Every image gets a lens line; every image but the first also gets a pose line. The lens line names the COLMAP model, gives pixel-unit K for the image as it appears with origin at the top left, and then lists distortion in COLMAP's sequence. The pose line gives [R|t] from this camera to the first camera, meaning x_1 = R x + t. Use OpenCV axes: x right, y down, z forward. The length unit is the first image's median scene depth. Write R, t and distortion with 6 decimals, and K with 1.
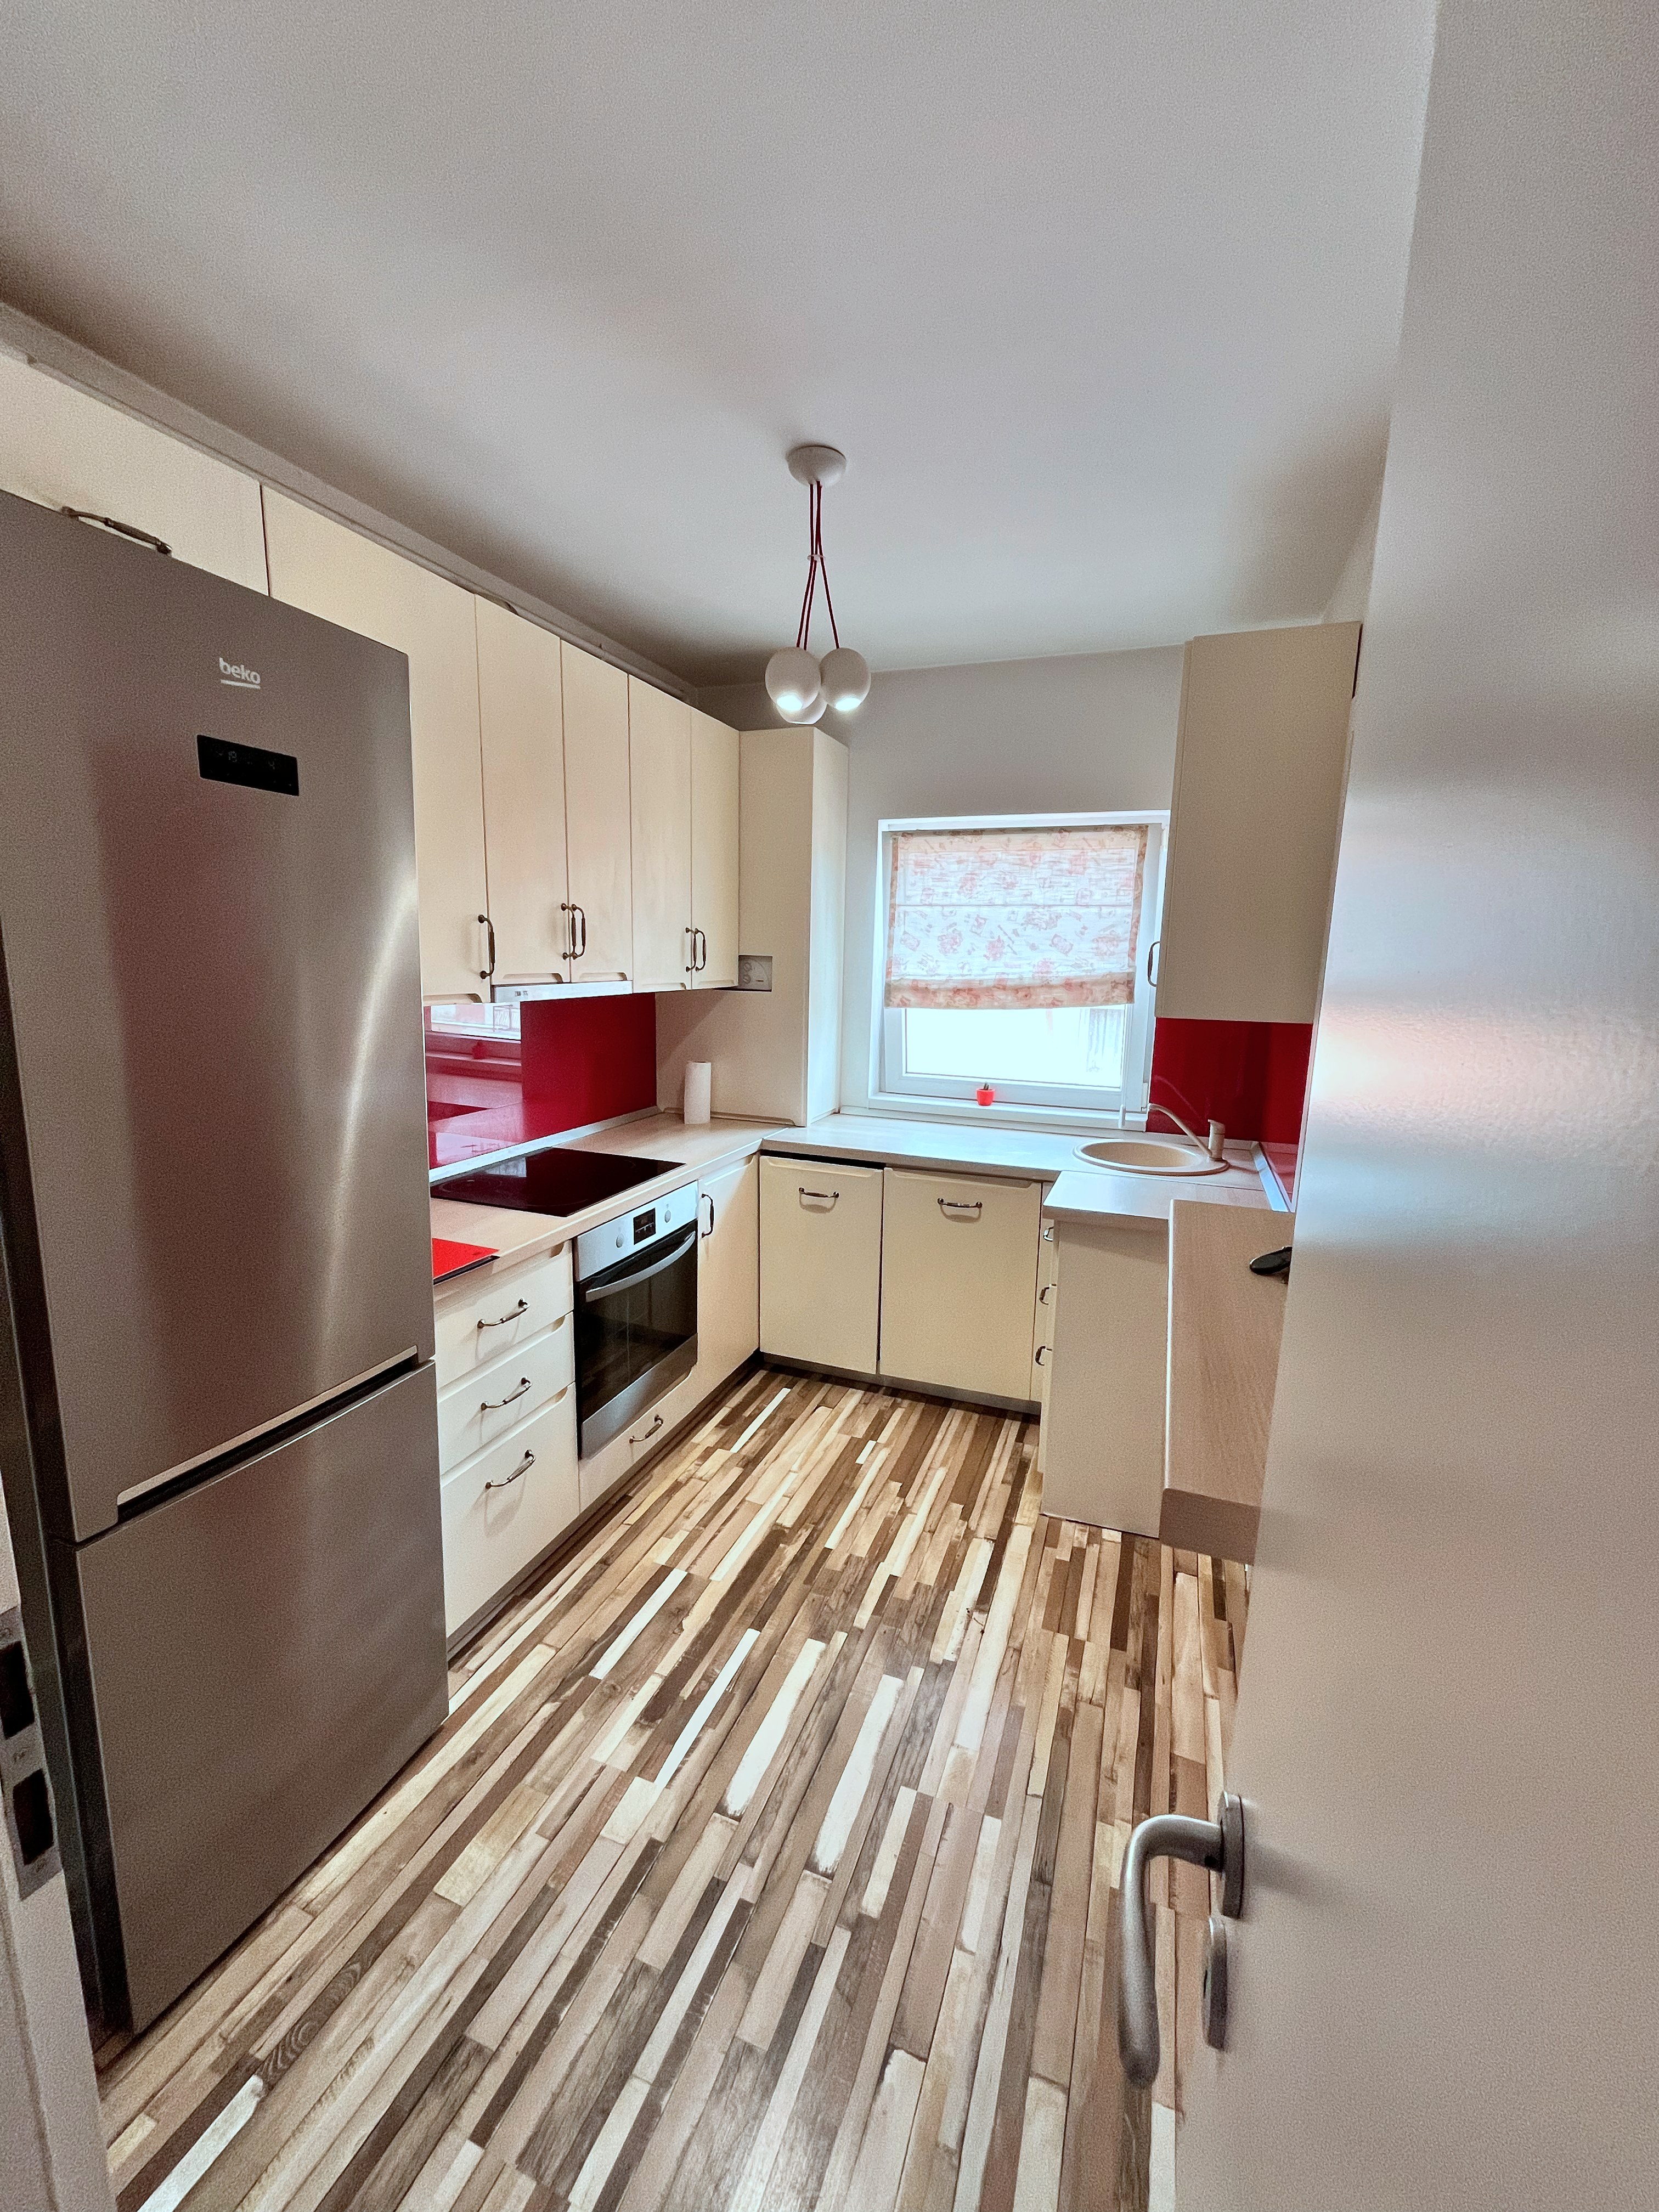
lens RADIAL K [[893.0, 0, 829.5], [0, 893.0, 1106.0], [0, 0, 1]] dist [-0.000899, 0.000233]
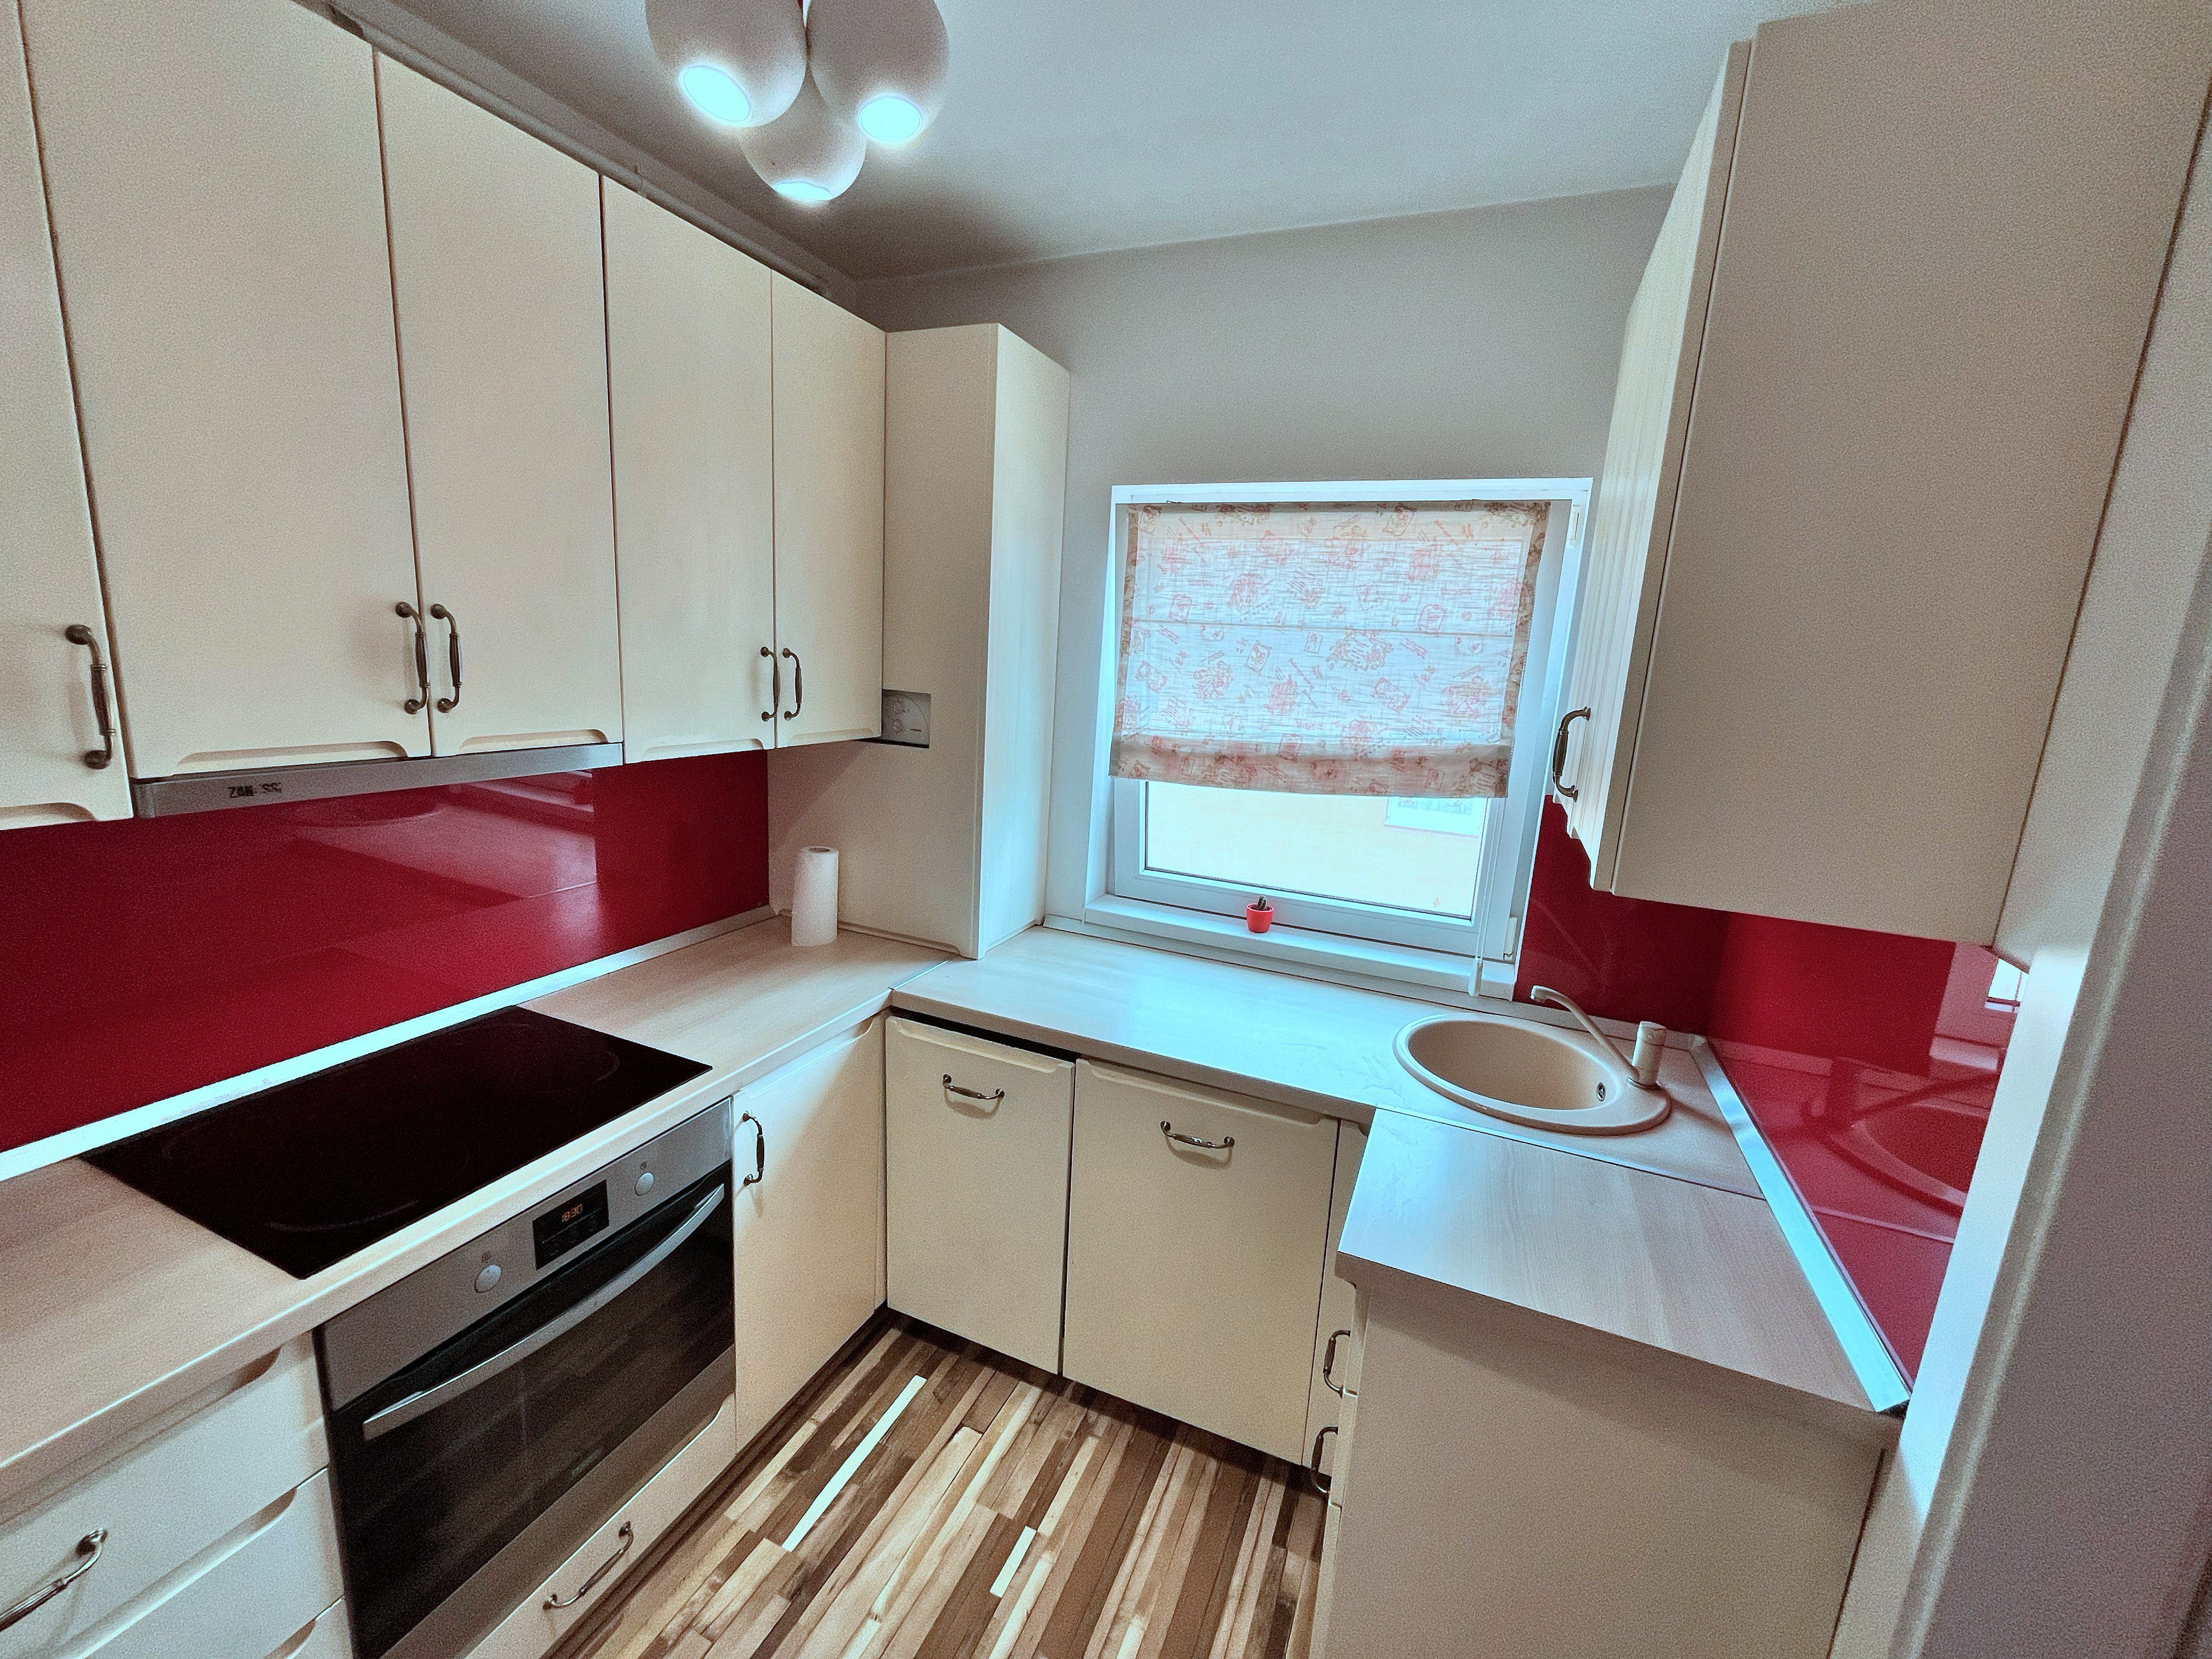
lens RADIAL K [[893.0, 0, 1105.9], [0, 893.0, 818.5], [0, 0, 1]] dist [-0.000899, 0.000233]
pose [[0.998500, 0.043674, -0.033034, 0.089278], [-0.043165, 0.998940, 0.015977, -0.098675], [0.033697, -0.014527, 0.999327, 0.382927]]
